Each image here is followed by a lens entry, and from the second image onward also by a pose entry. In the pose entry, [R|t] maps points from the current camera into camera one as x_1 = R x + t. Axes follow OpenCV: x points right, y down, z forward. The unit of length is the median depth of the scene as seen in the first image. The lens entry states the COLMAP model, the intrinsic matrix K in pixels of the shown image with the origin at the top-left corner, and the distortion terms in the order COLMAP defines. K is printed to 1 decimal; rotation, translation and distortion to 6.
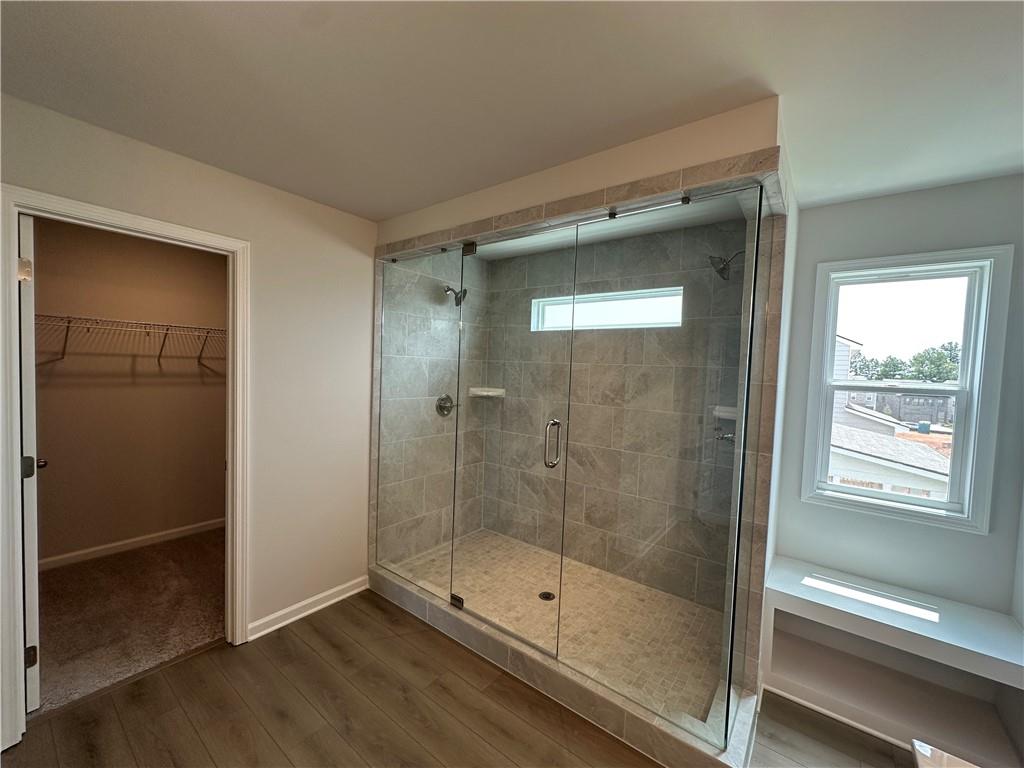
lens RADIAL K [[400.6, 0, 517.2], [0, 400.6, 385.5], [0, 0, 1]] dist [-0.002640, 0.000596]
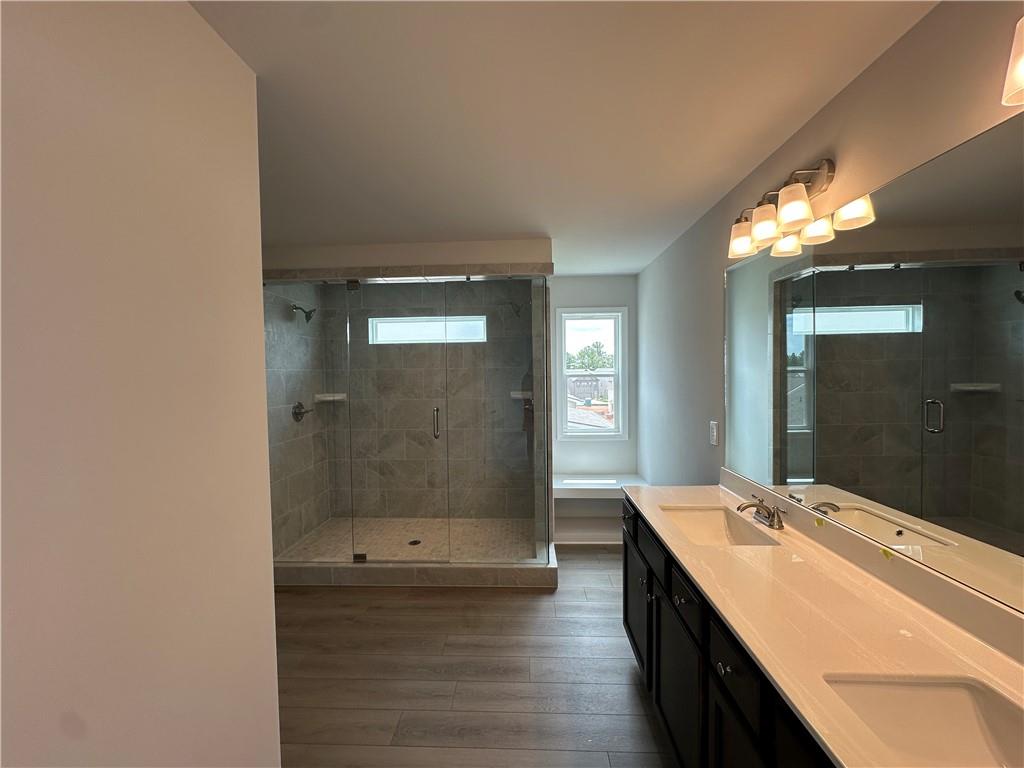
lens RADIAL K [[400.6, 0, 505.7], [0, 400.6, 386.3], [0, 0, 1]] dist [-0.002640, 0.000596]
pose [[0.824842, -0.068360, 0.561215, -0.342921], [0.069123, 0.997410, 0.019897, -0.003425], [-0.561122, 0.022381, 0.827431, -0.259622]]
